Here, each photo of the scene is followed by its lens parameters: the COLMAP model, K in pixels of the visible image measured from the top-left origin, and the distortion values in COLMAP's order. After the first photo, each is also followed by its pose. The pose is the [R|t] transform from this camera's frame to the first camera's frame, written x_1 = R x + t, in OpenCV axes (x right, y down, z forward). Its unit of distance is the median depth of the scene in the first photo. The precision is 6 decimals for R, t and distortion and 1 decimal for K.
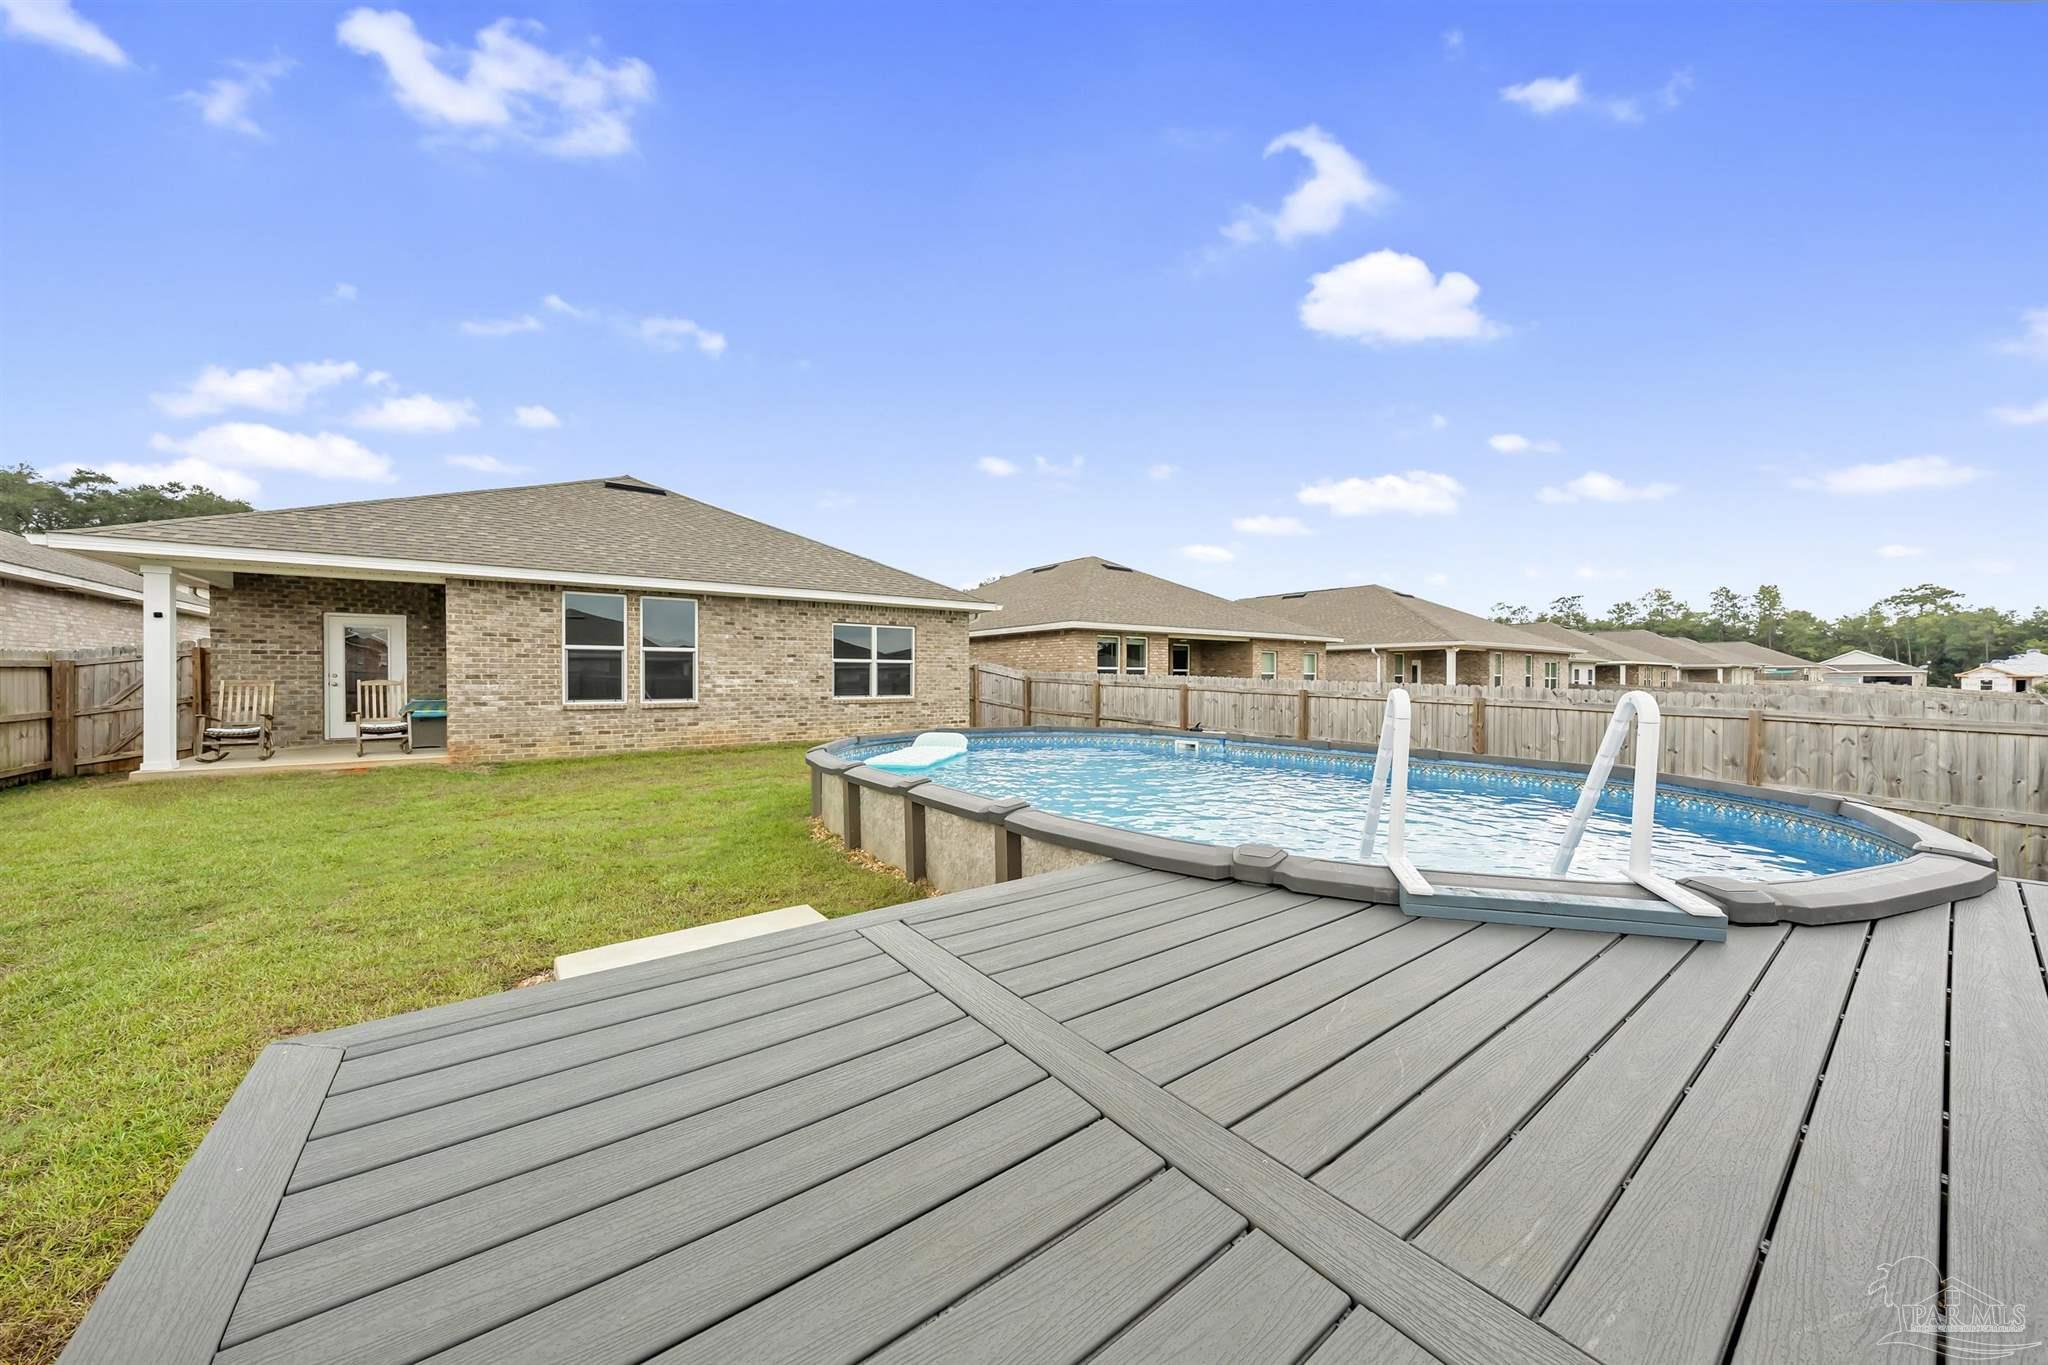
lens RADIAL K [[690.5, 0, 1024.0], [0, 690.5, 682.5], [0, 0, 1]] dist [-0.000726, -0.000033]
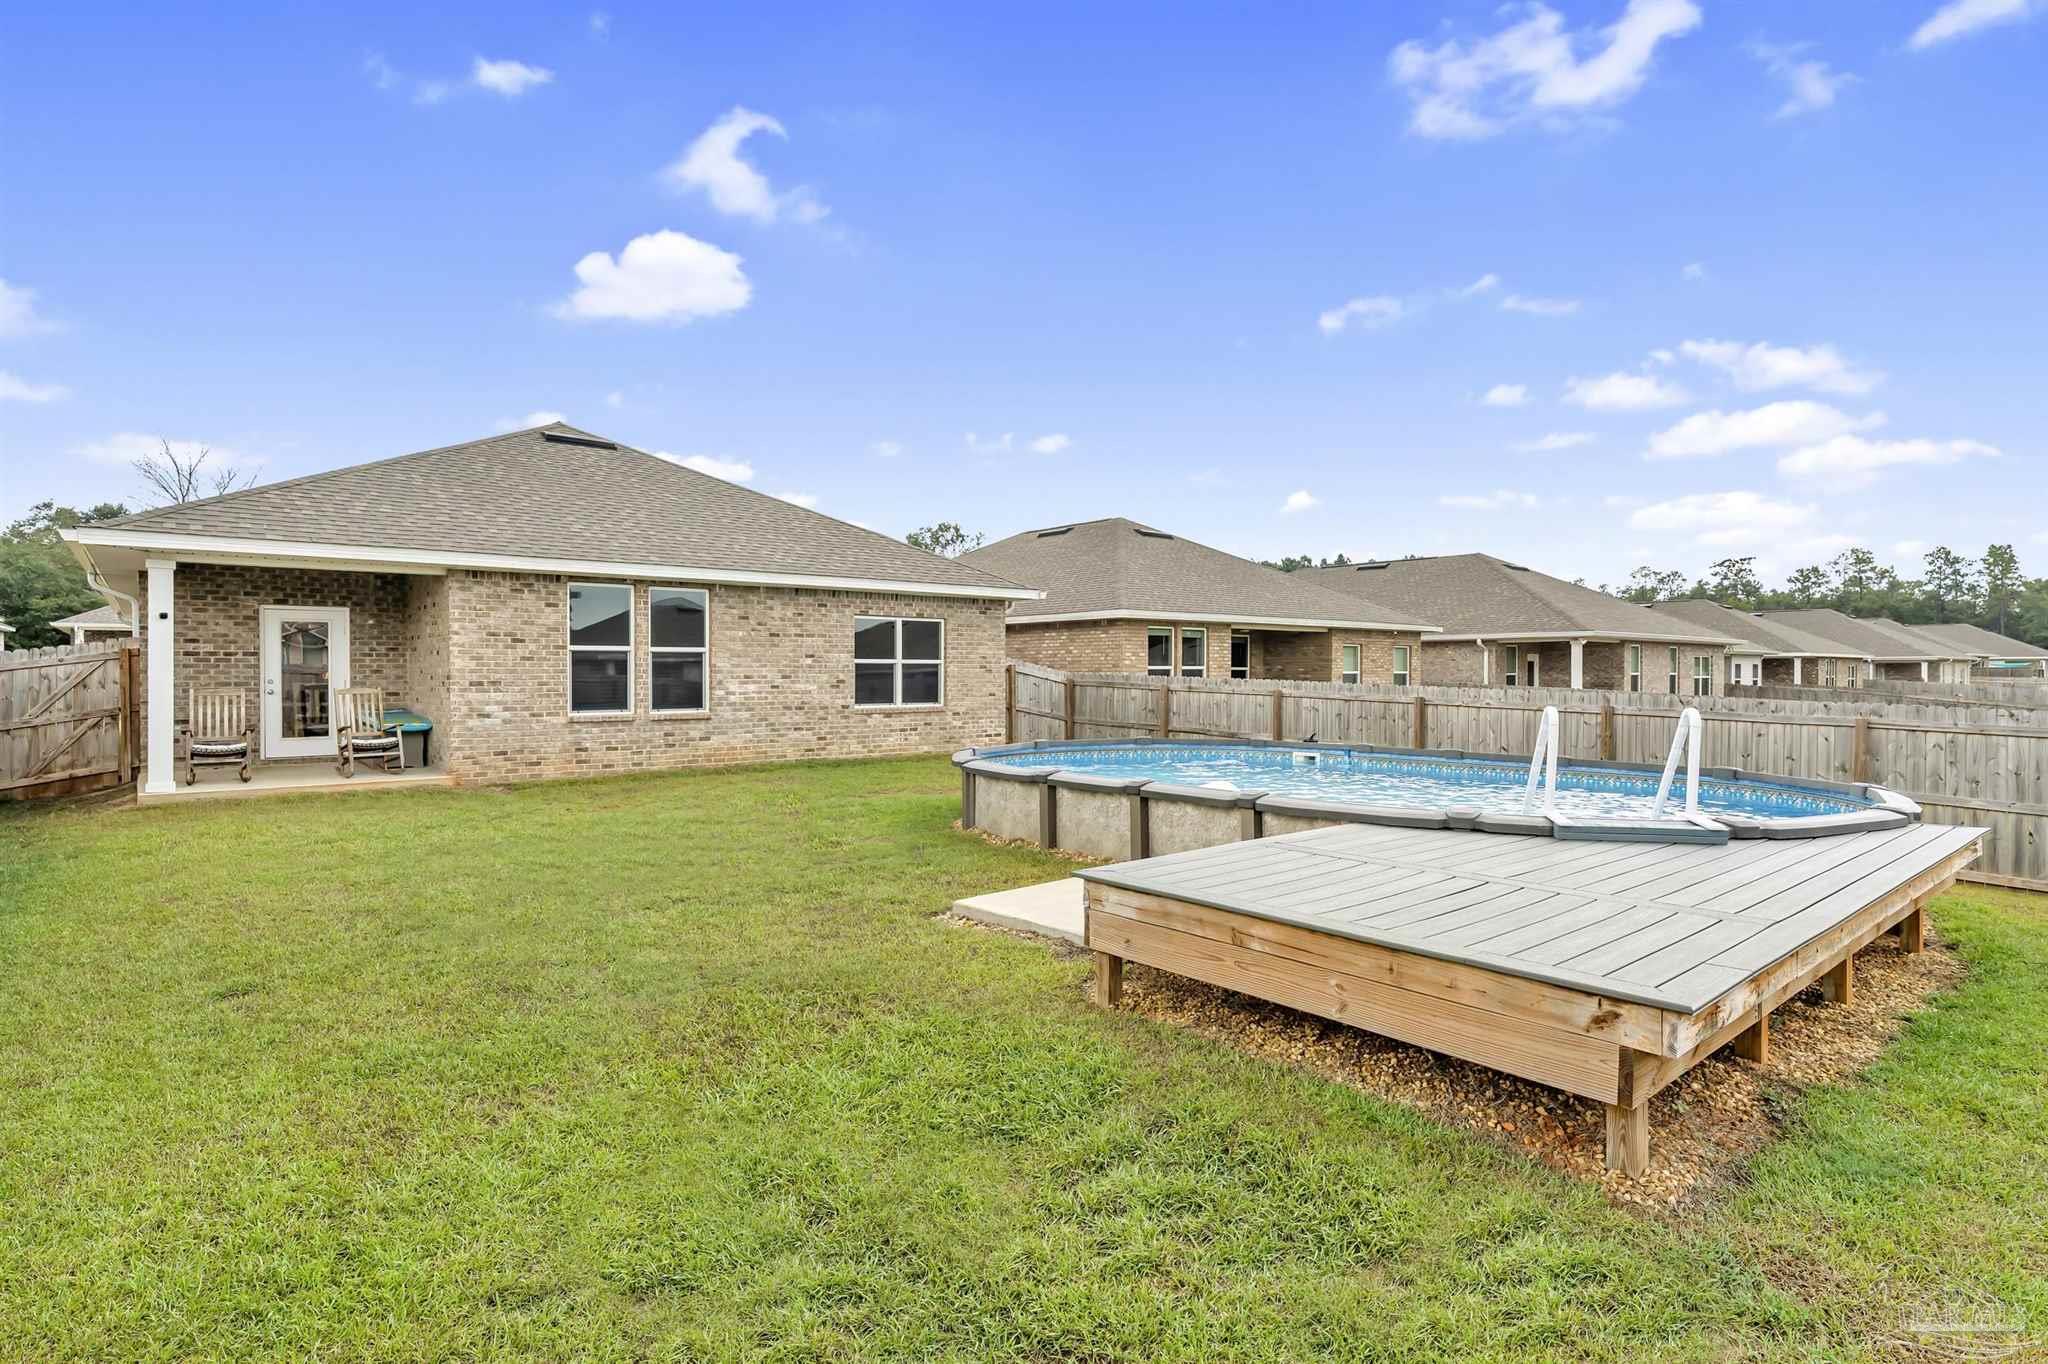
lens RADIAL K [[1022.7, 0, 1024.0], [0, 1022.7, 682.0], [0, 0, 1]] dist [0.001261, -0.000034]
pose [[0.998205, -0.001023, 0.059884, -0.139209], [0.000903, 0.999998, 0.002038, -0.008847], [-0.059886, -0.001980, 0.998203, -0.219189]]
